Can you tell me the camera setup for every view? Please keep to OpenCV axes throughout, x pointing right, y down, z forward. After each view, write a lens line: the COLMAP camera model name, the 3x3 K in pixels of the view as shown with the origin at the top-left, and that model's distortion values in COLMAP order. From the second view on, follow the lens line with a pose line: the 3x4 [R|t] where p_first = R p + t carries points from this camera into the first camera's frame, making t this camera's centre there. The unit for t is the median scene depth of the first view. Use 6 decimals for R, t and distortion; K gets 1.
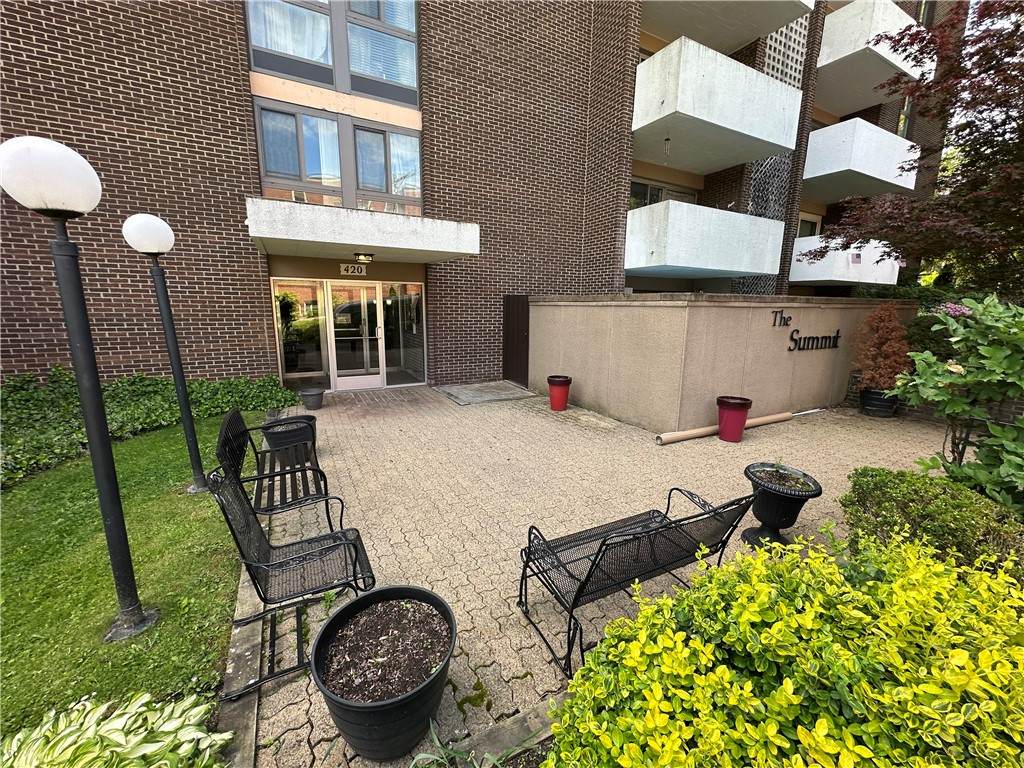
lens RADIAL K [[408.5, 0, 512.0], [0, 408.5, 384.0], [0, 0, 1]] dist [-0.001169, -0.000103]
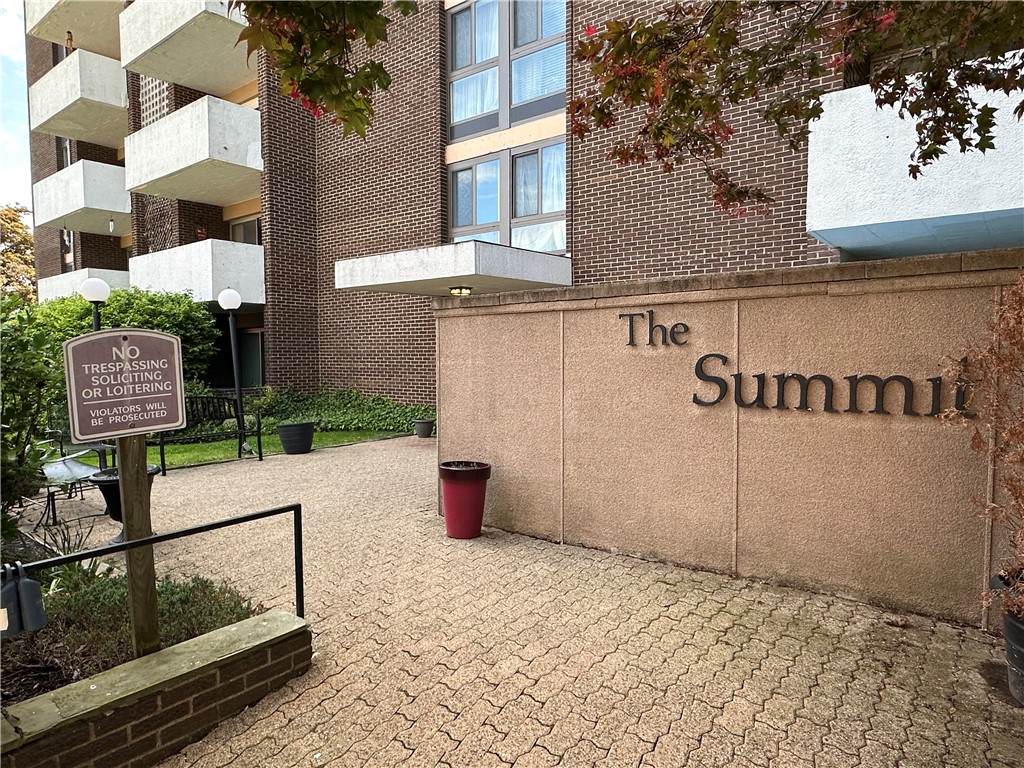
lens RADIAL K [[654.4, 0, 512.0], [0, 654.4, 384.0], [0, 0, 1]] dist [-0.000833, 0.000028]
pose [[0.386363, 0.025776, -0.921987, 1.195801], [-0.163819, 0.985634, -0.041093, -0.042765], [0.907682, 0.166915, 0.385035, 0.556953]]
